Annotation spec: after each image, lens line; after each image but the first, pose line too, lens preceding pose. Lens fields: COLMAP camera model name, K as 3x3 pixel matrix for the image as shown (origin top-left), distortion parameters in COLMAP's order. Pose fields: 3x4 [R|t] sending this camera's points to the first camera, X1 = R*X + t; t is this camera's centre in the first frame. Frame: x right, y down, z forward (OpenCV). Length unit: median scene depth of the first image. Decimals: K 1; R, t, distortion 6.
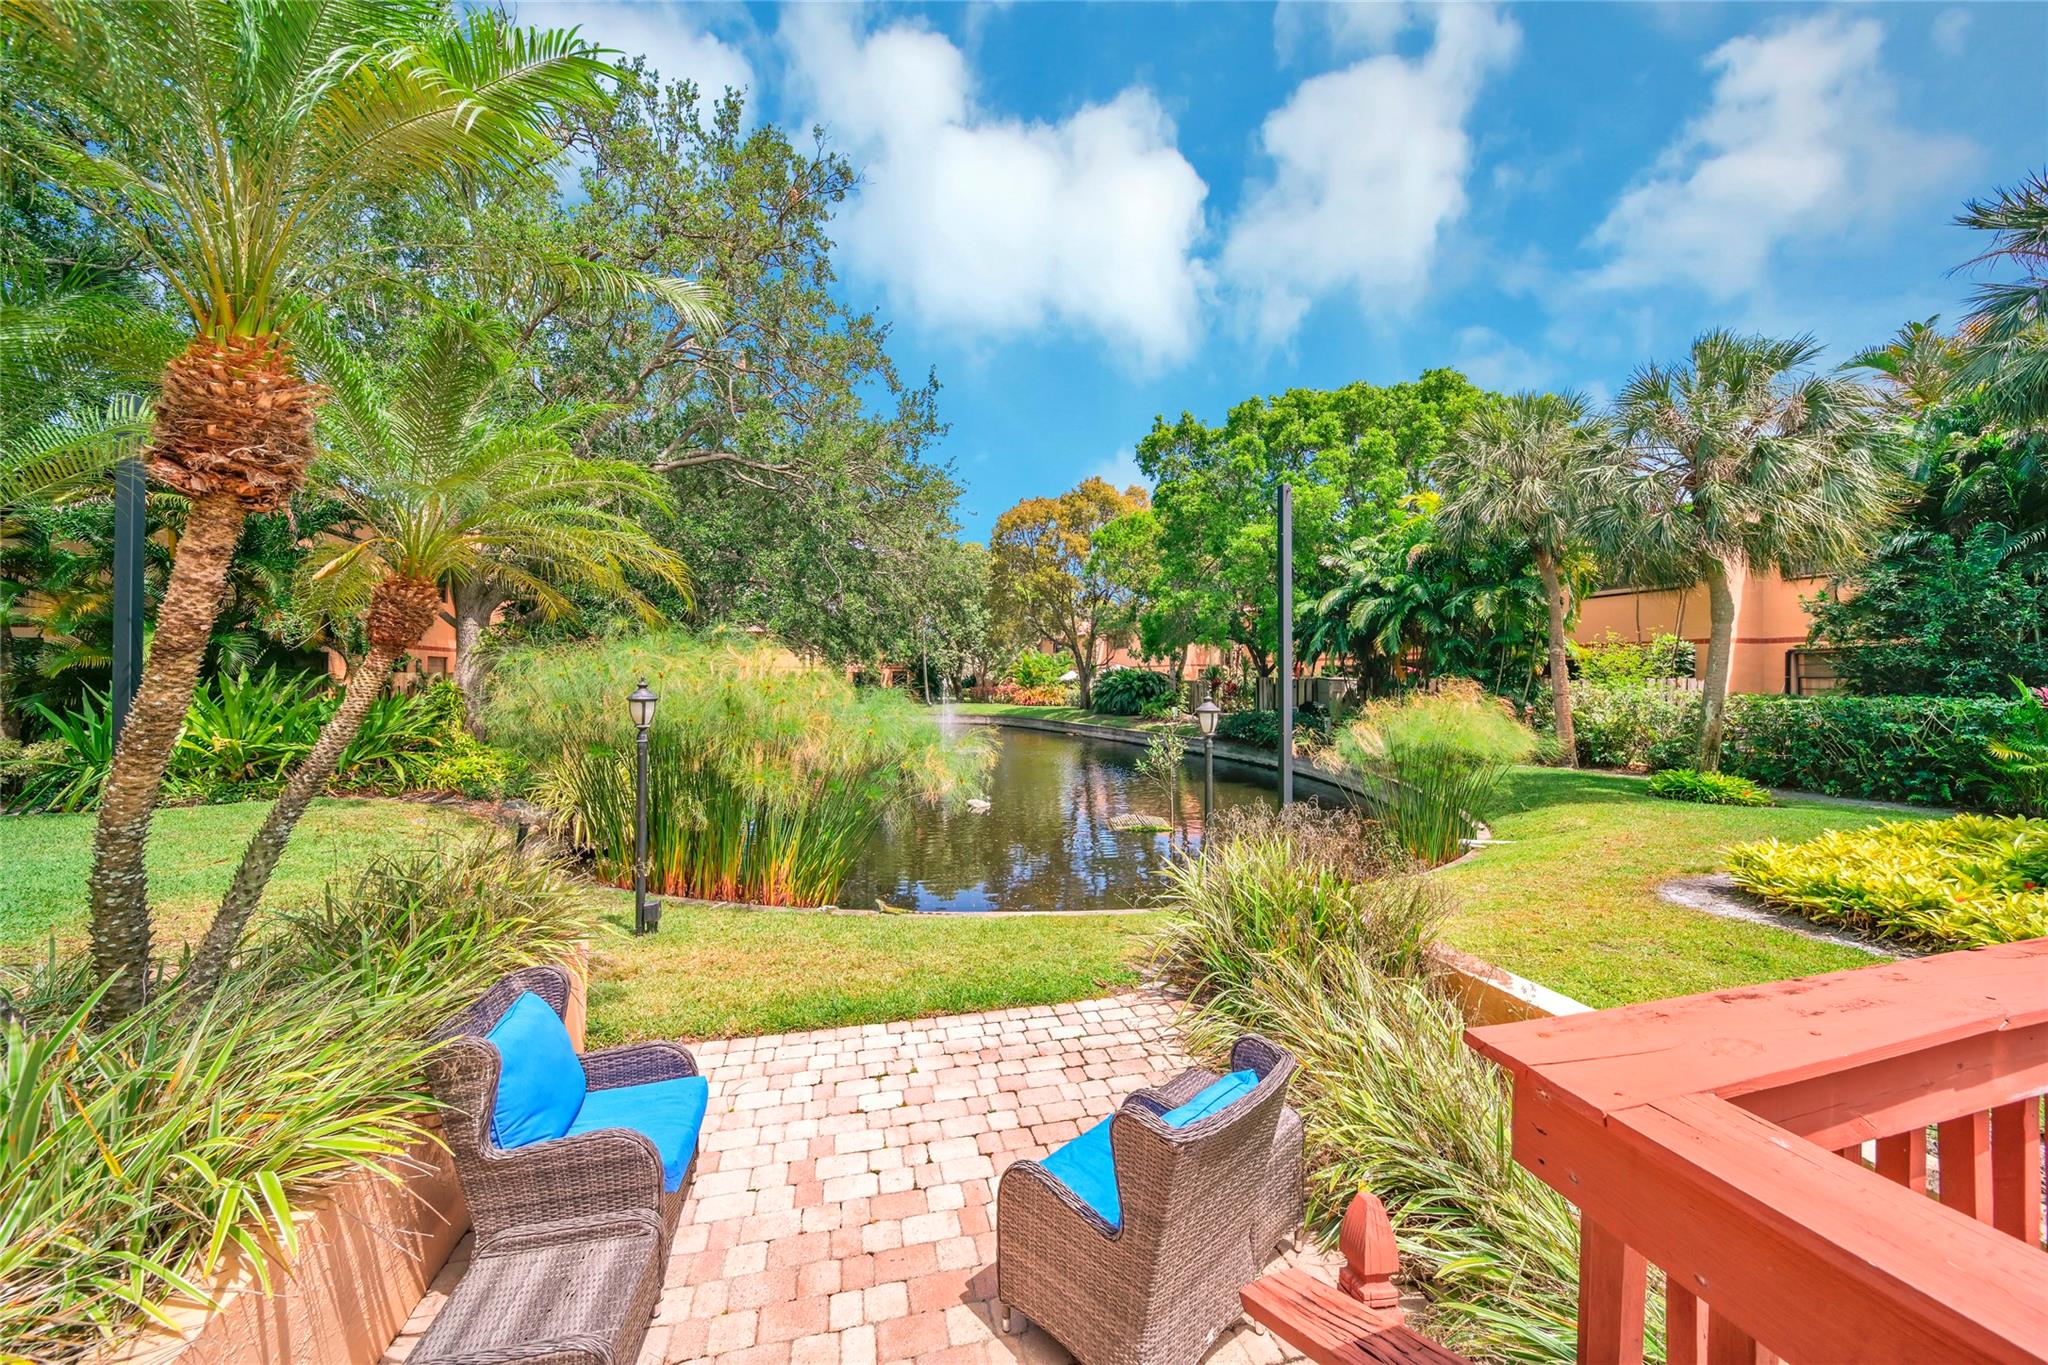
lens RADIAL K [[717.2, 0, 1028.2], [0, 717.2, 682.7], [0, 0, 1]] dist [-0.001801, -0.001238]
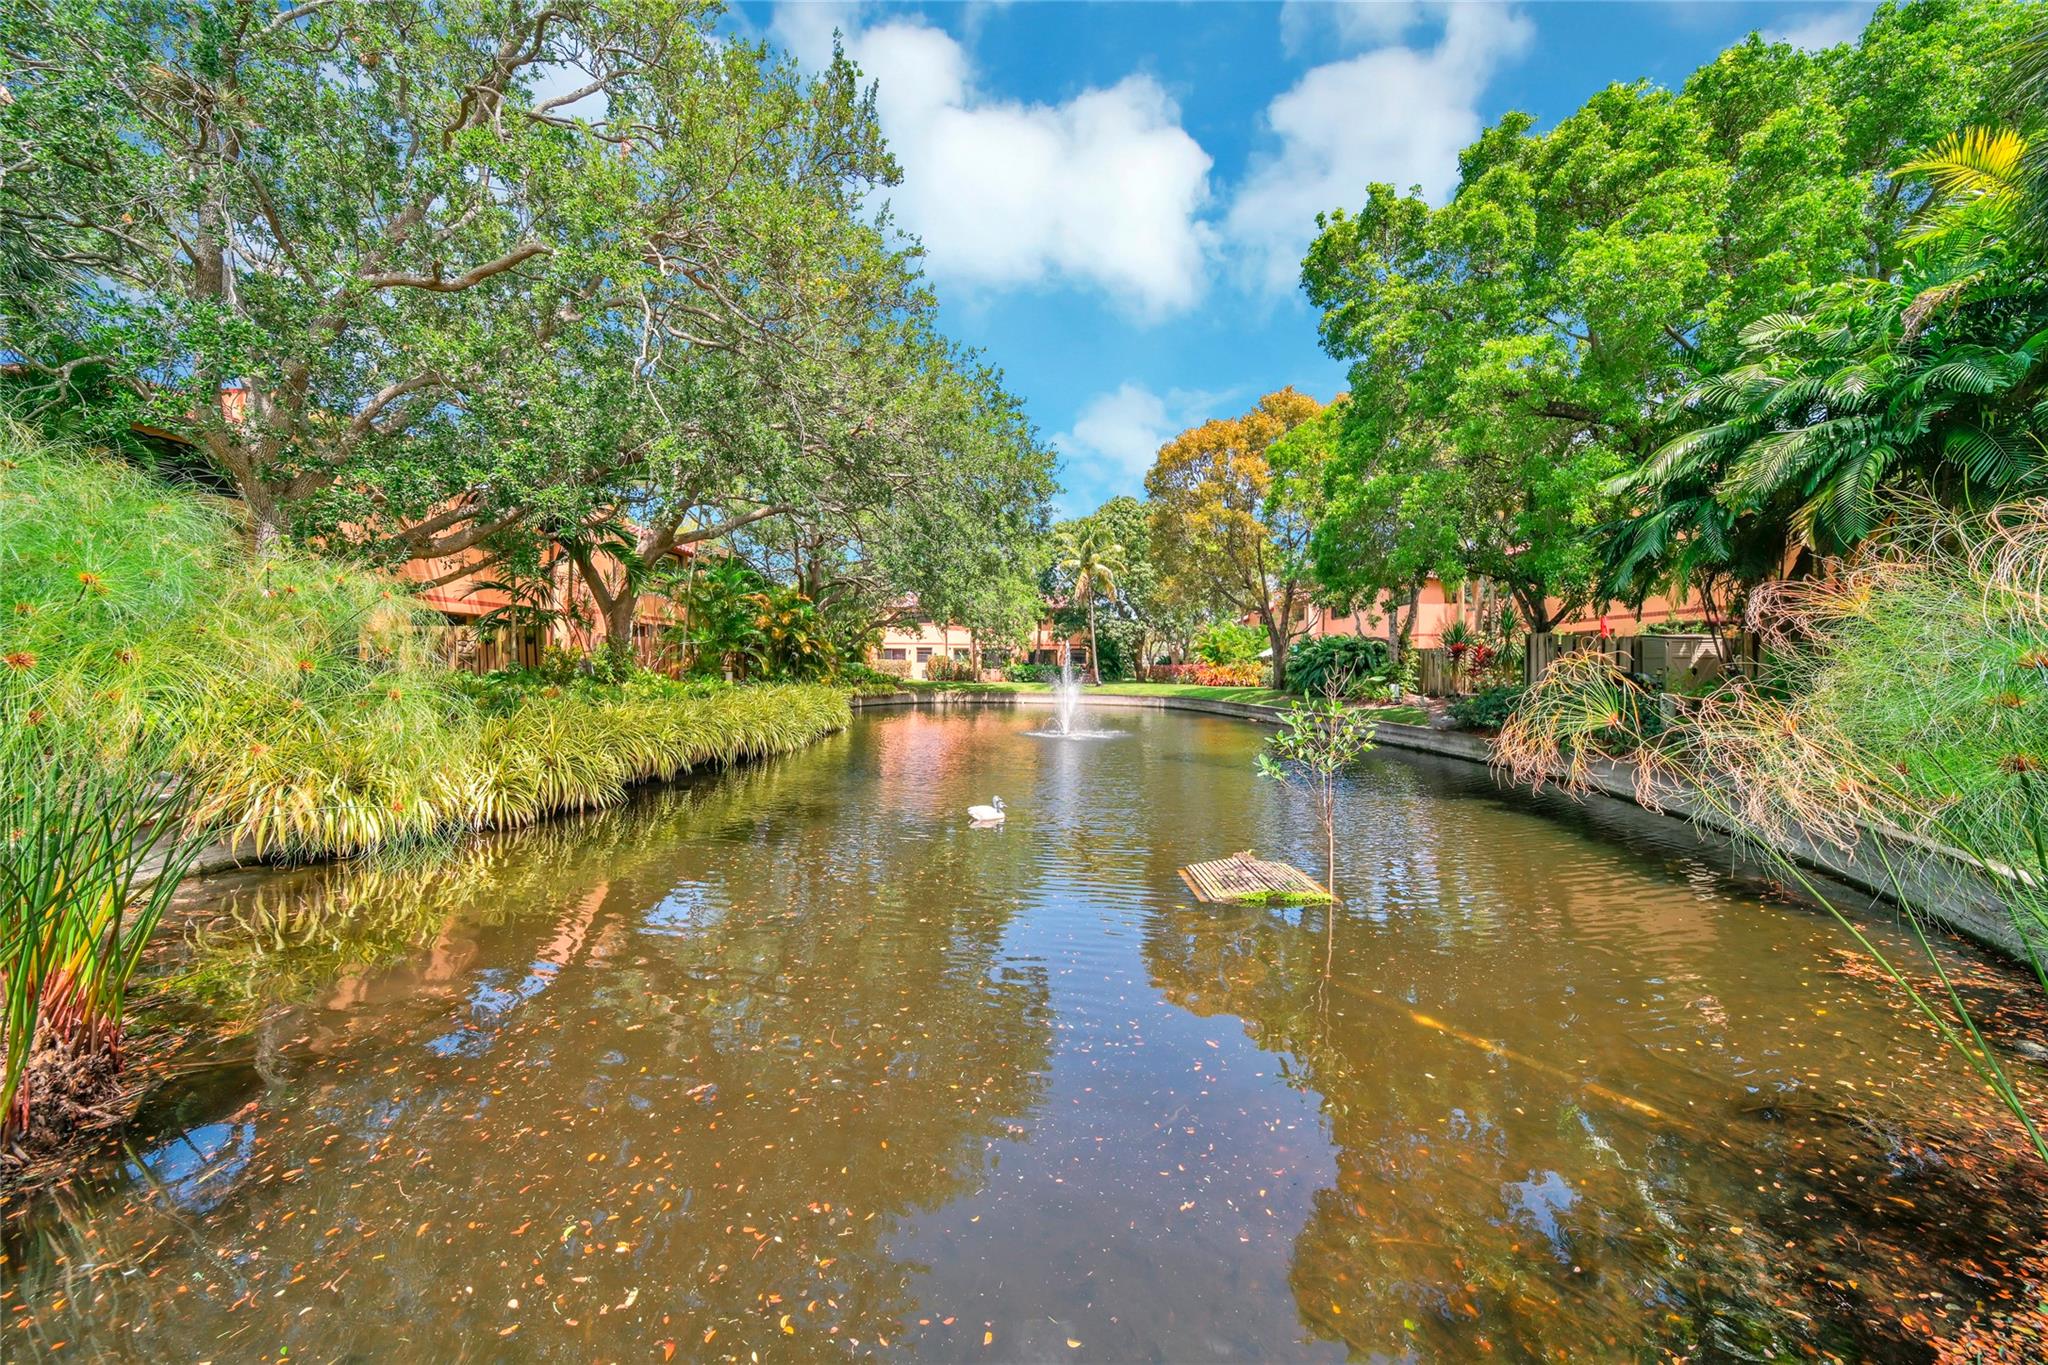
lens RADIAL K [[717.2, 0, 1024.2], [0, 717.2, 674.9], [0, 0, 1]] dist [-0.001801, -0.001238]
pose [[0.950880, 0.001089, -0.309557, 0.076900], [0.000890, 0.999980, 0.006253, 0.021382], [0.309558, -0.006221, 0.950860, 0.211726]]
